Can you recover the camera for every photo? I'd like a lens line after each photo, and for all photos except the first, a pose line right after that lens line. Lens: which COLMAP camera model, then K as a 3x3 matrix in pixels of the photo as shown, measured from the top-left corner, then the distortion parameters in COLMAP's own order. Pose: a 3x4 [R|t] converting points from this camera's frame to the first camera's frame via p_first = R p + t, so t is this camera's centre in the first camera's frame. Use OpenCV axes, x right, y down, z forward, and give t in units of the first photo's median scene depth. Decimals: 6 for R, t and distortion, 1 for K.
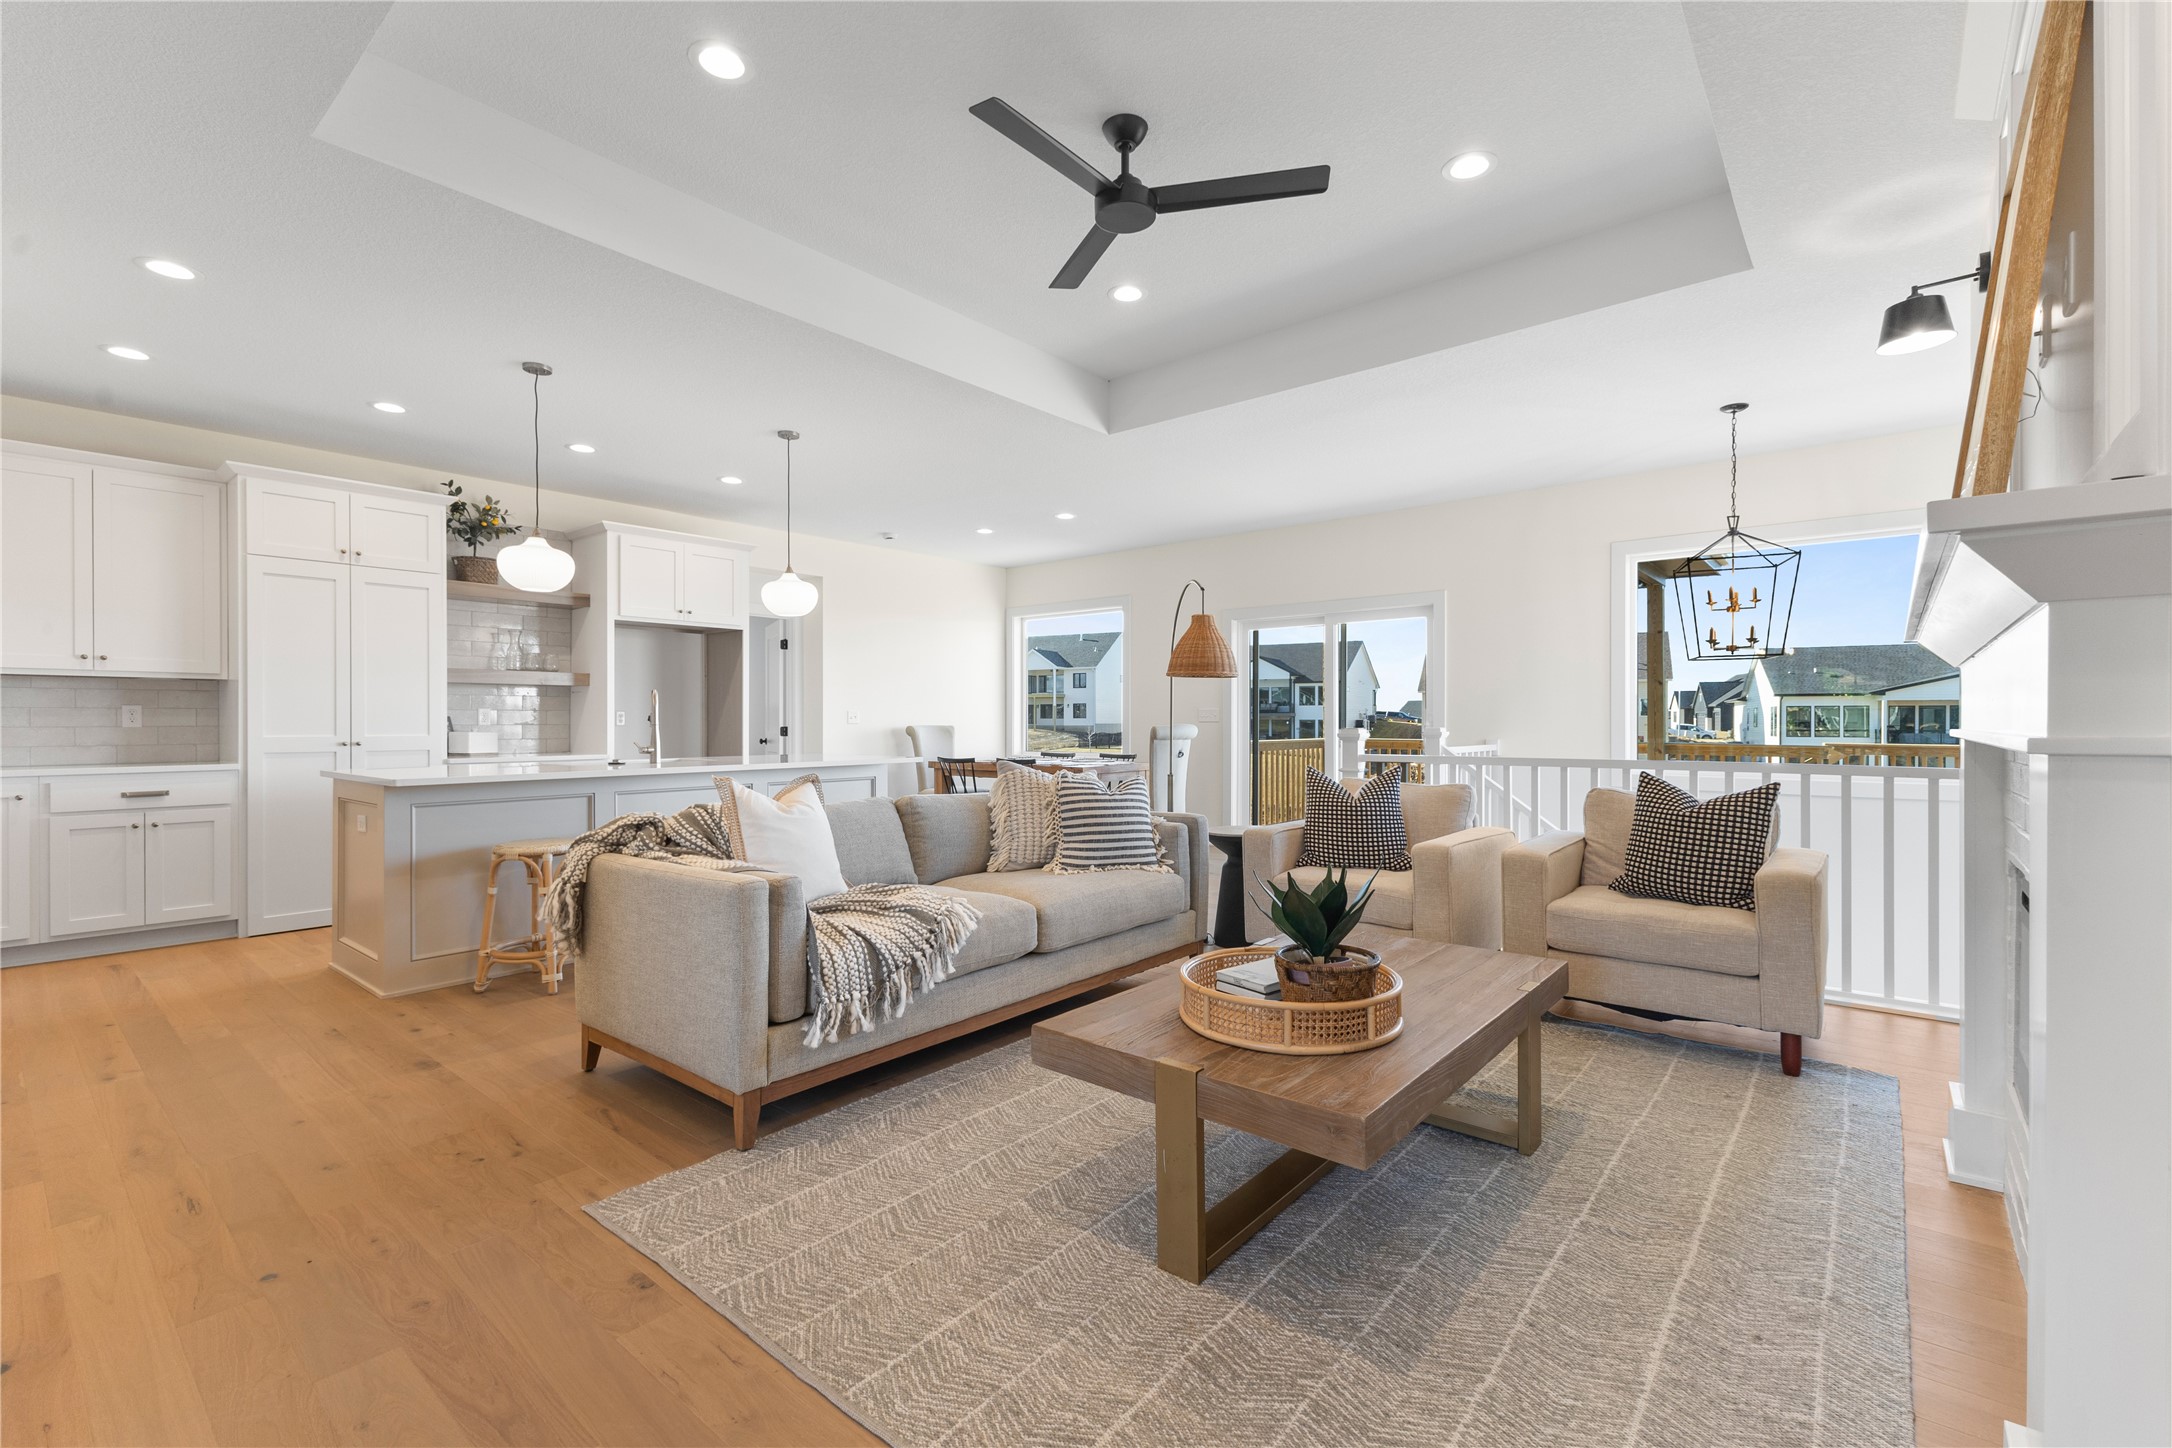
lens RADIAL K [[942.2, 0, 1092.3], [0, 942.2, 713.7], [0, 0, 1]] dist [0.011453, -0.000417]
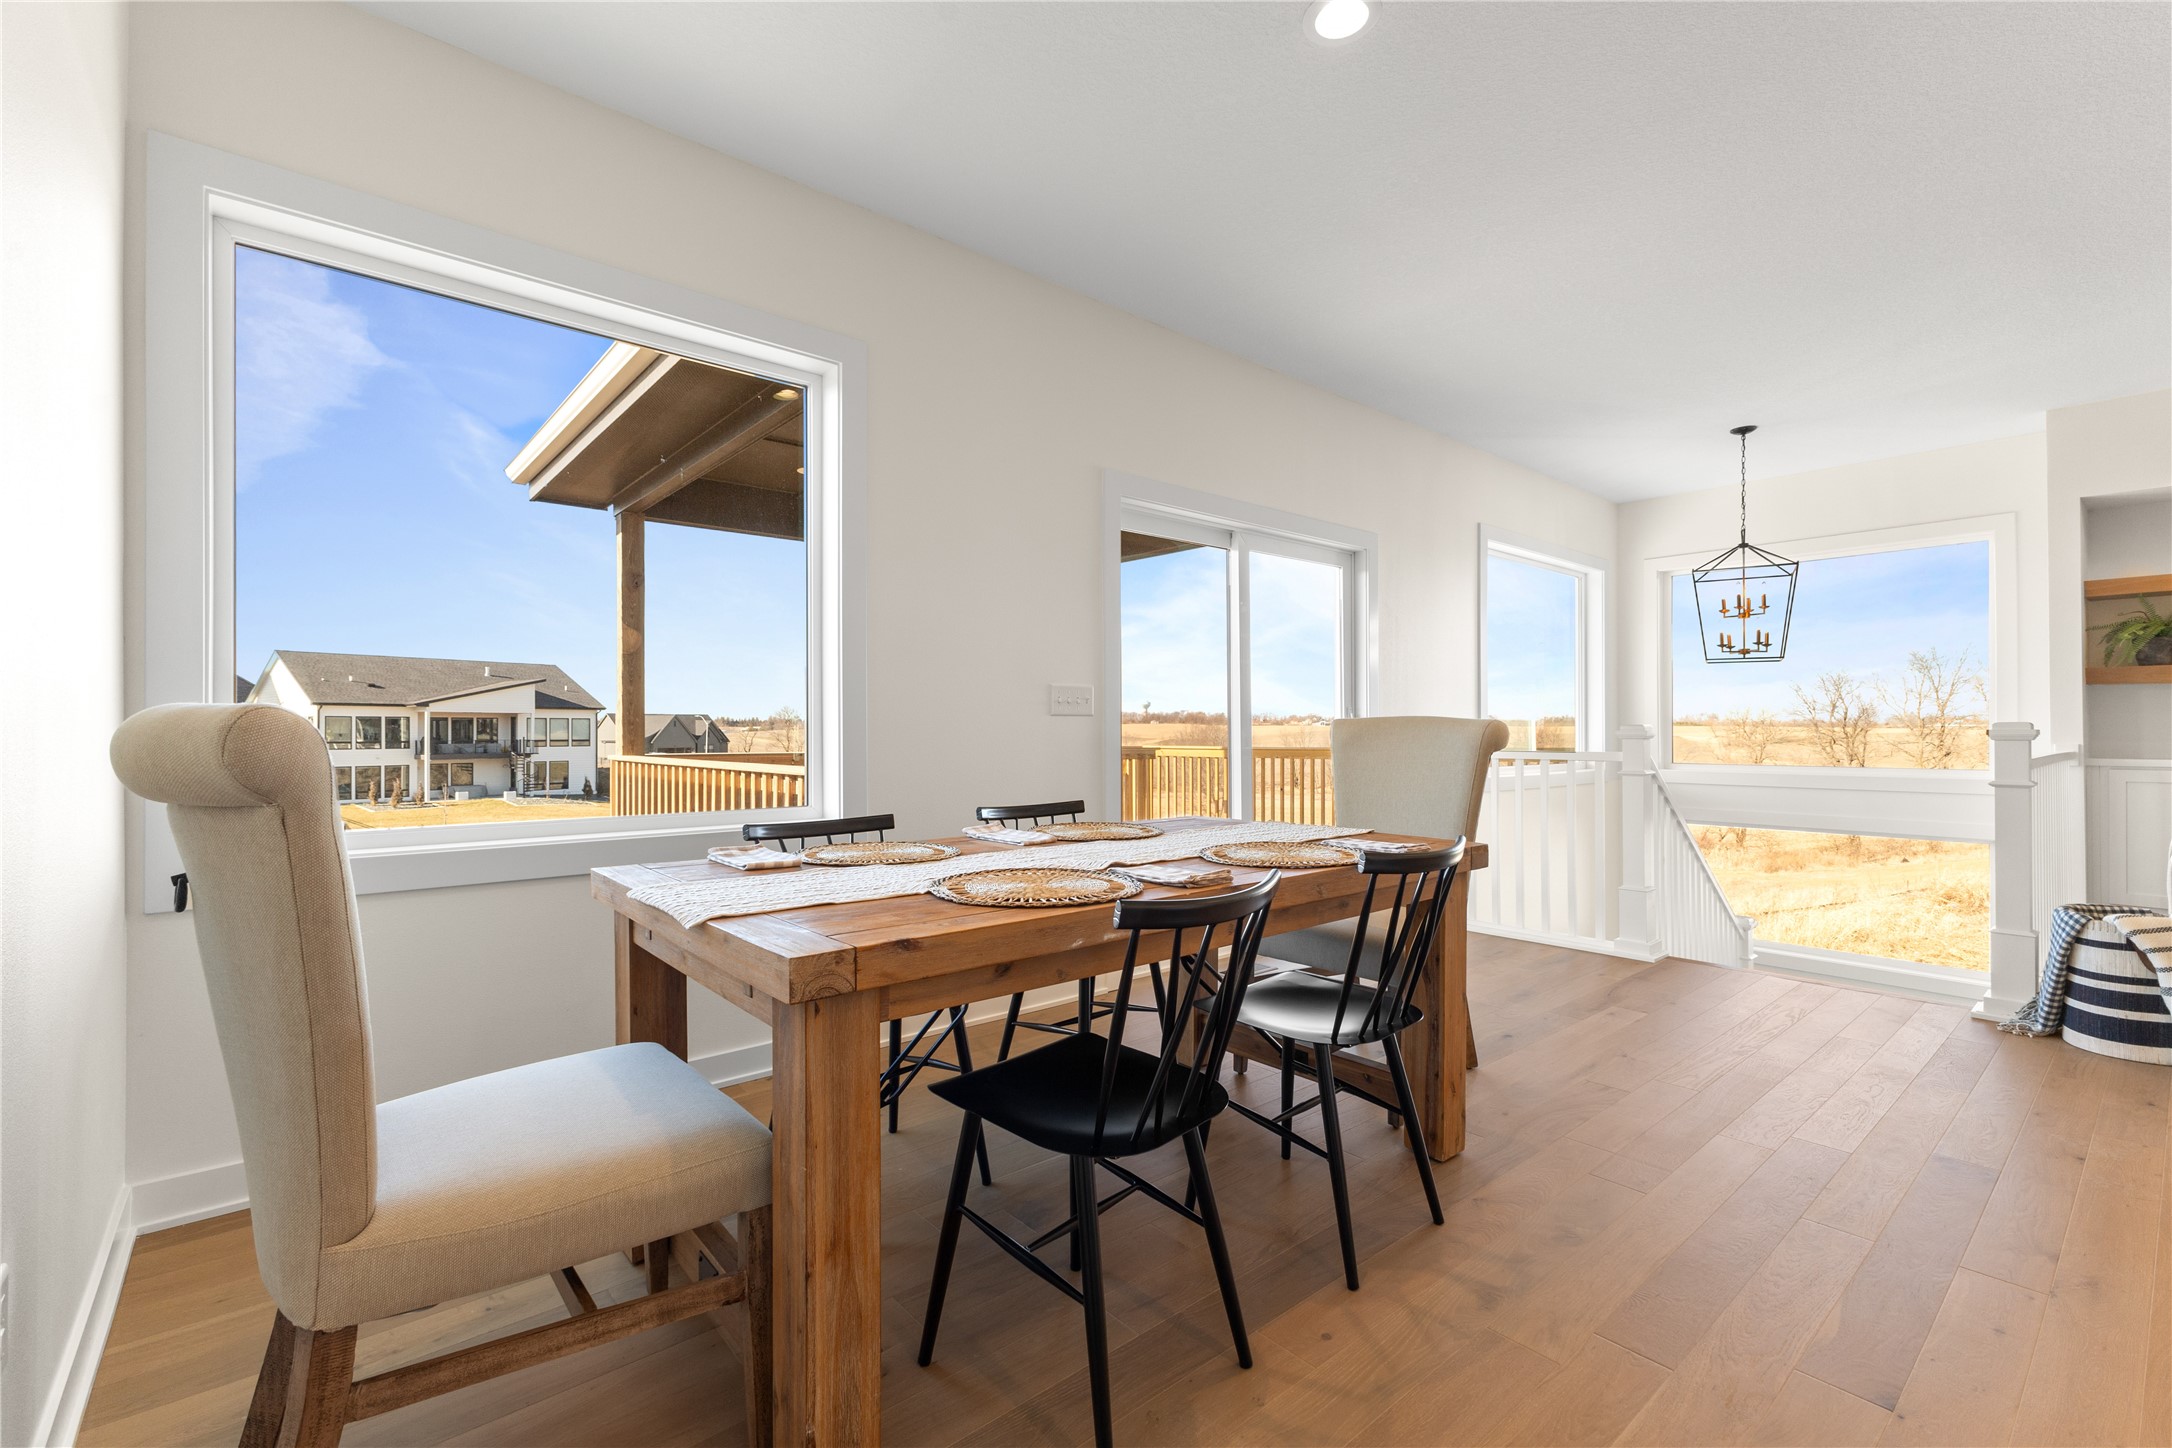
lens RADIAL K [[936.2, 0, 1088.4], [0, 936.2, 722.4], [0, 0, 1]] dist [0.010453, -0.000289]
pose [[0.168591, 0.010249, 0.985633, -0.510413], [-0.006358, 0.999936, -0.009310, 0.026678], [-0.985666, -0.004697, 0.168645, 1.557219]]
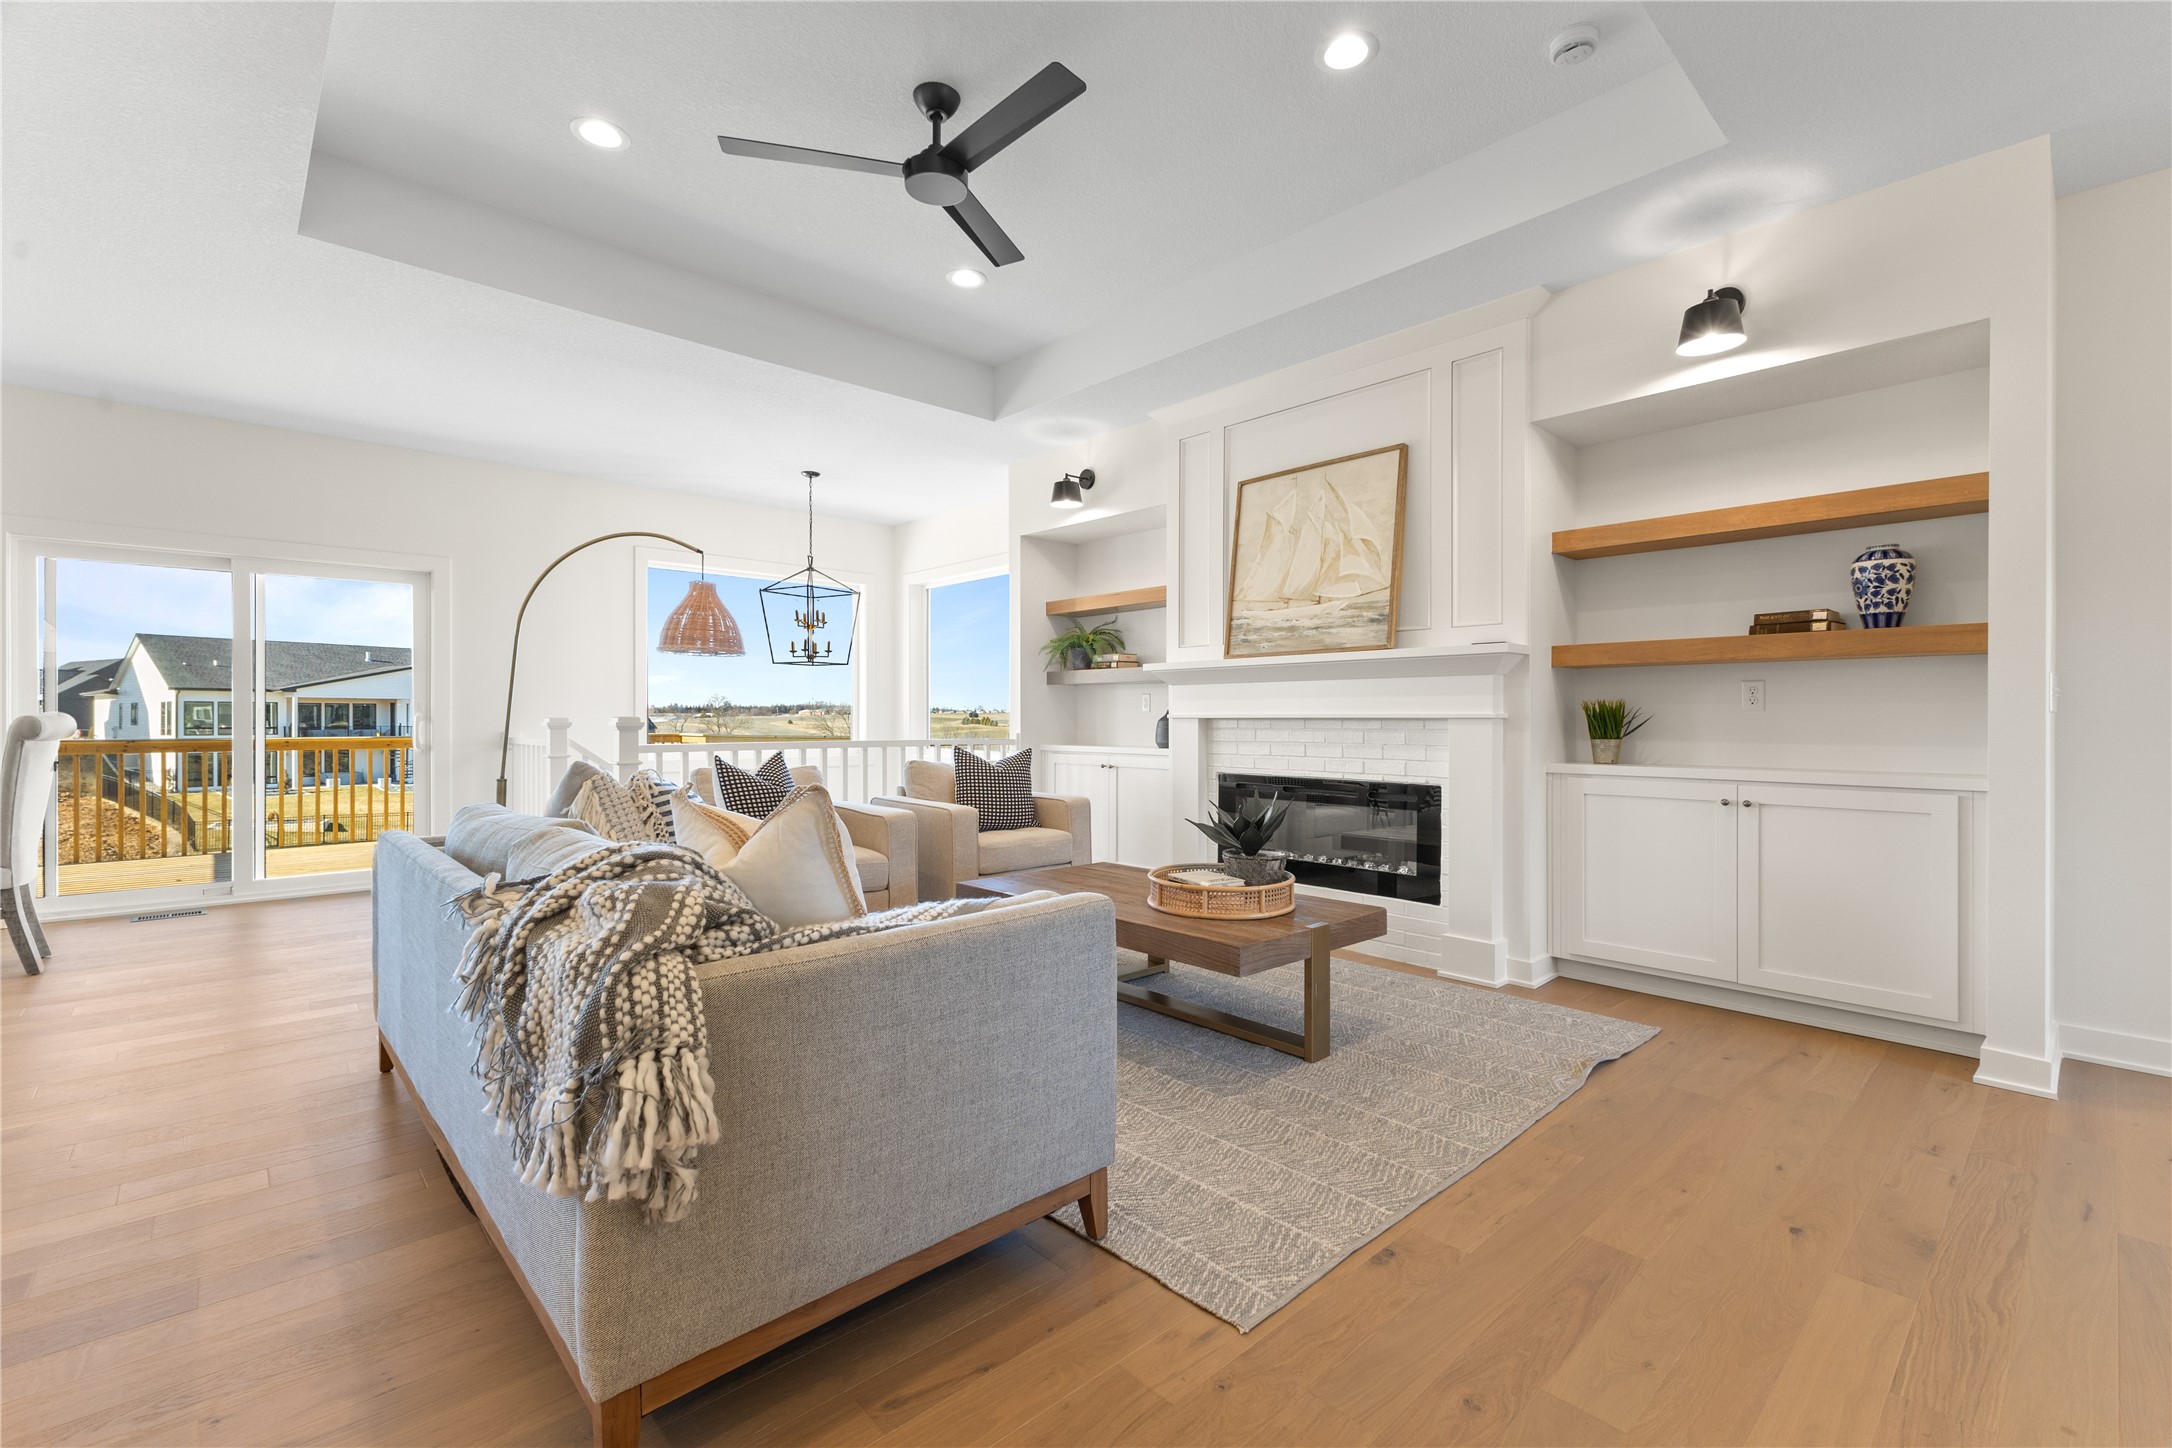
lens RADIAL K [[936.2, 0, 1088.4], [0, 936.2, 722.4], [0, 0, 1]] dist [0.010453, -0.000289]
pose [[0.129747, -0.002937, 0.991543, -0.564839], [-0.008893, 0.999952, 0.004126, 0.012671], [-0.991507, -0.009353, 0.129715, 0.447127]]
